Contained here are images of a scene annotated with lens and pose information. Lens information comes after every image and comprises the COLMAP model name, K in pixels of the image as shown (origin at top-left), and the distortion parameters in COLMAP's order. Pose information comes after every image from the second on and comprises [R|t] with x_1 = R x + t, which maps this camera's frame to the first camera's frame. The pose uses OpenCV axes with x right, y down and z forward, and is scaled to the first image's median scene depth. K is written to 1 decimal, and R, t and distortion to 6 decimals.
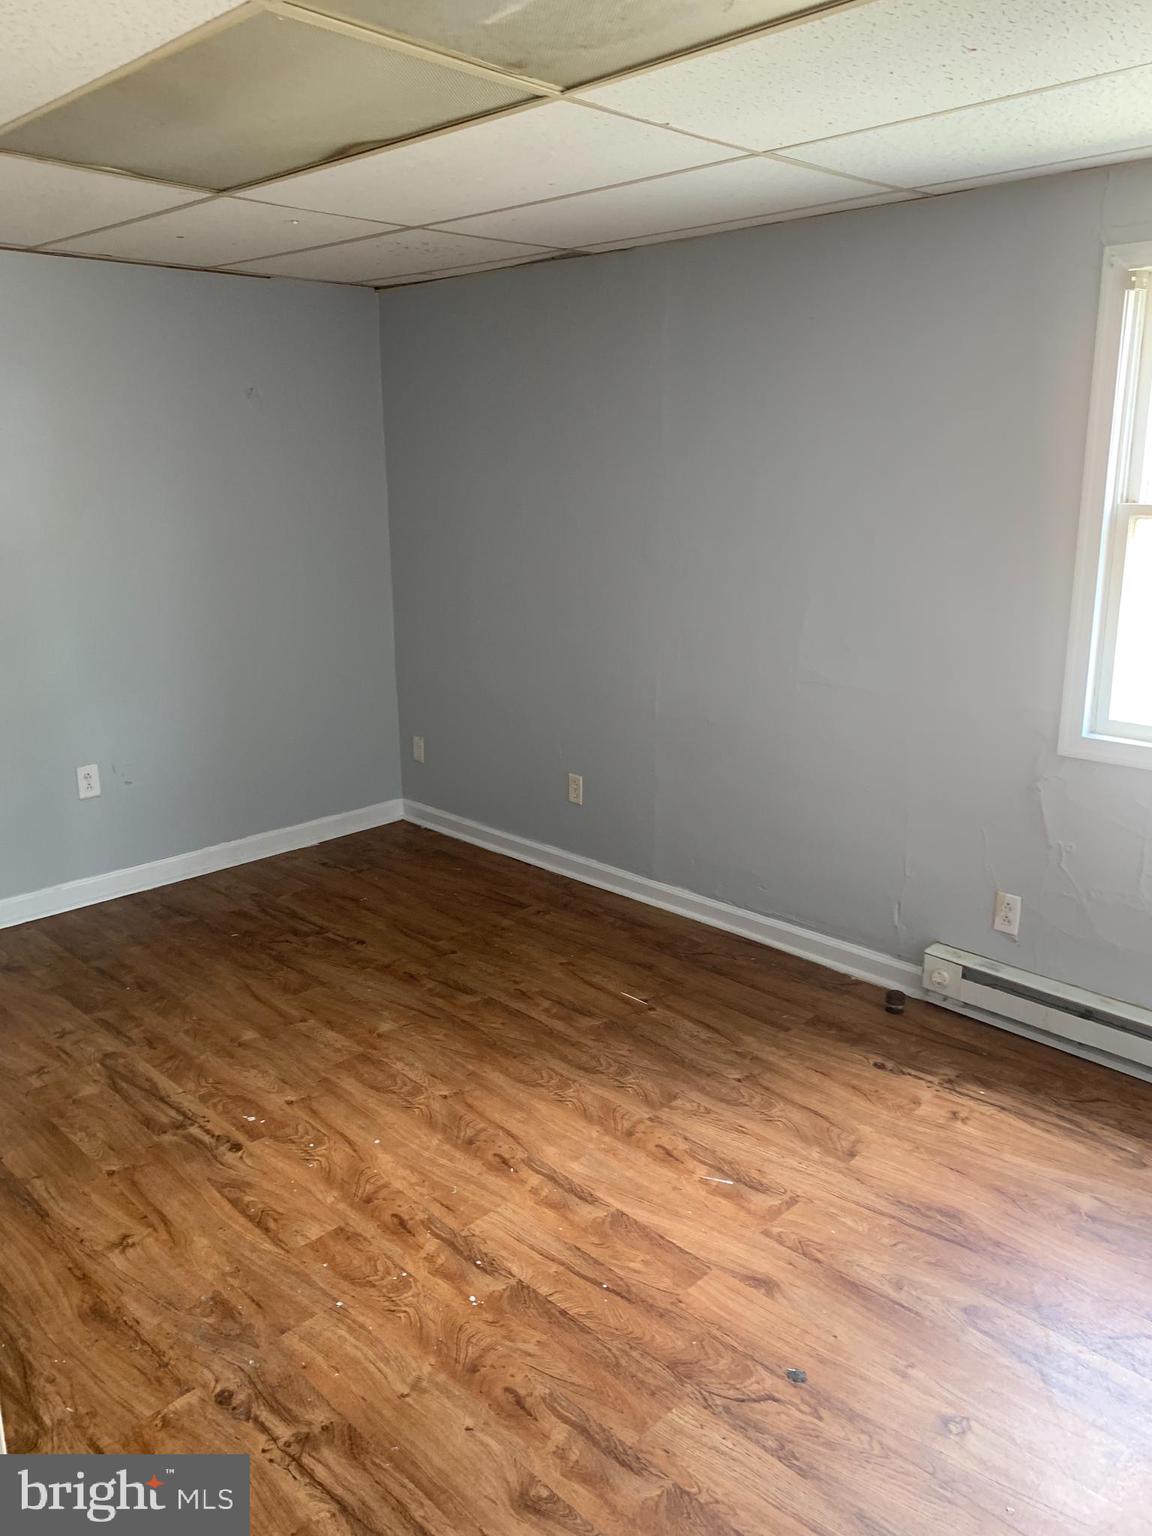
lens RADIAL K [[1156.5, 0, 574.4], [0, 1156.5, 756.8], [0, 0, 1]] dist [-0.009343, -0.015264]
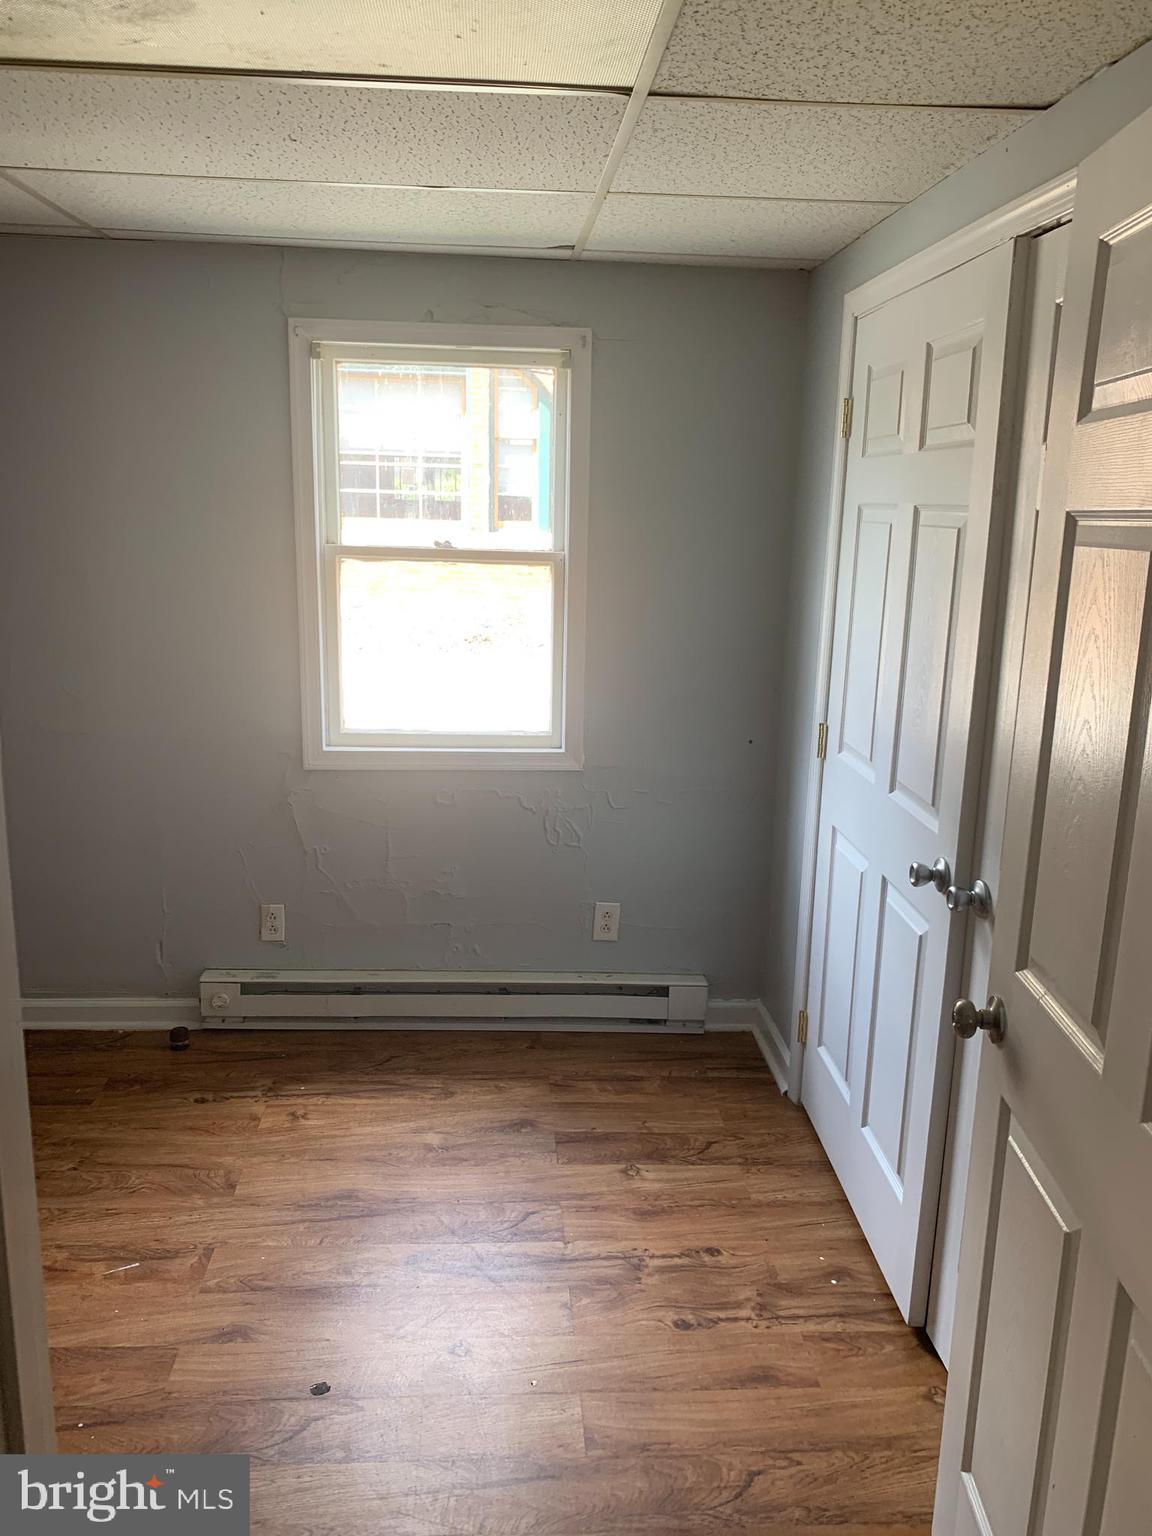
lens RADIAL K [[1156.5, 0, 574.4], [0, 1156.5, 771.7], [0, 0, 1]] dist [-0.009343, -0.015264]
pose [[0.654805, -0.149415, 0.740882, -0.248452], [0.159397, 0.985517, 0.057872, -0.023644], [-0.738798, 0.080200, 0.669137, 0.069376]]
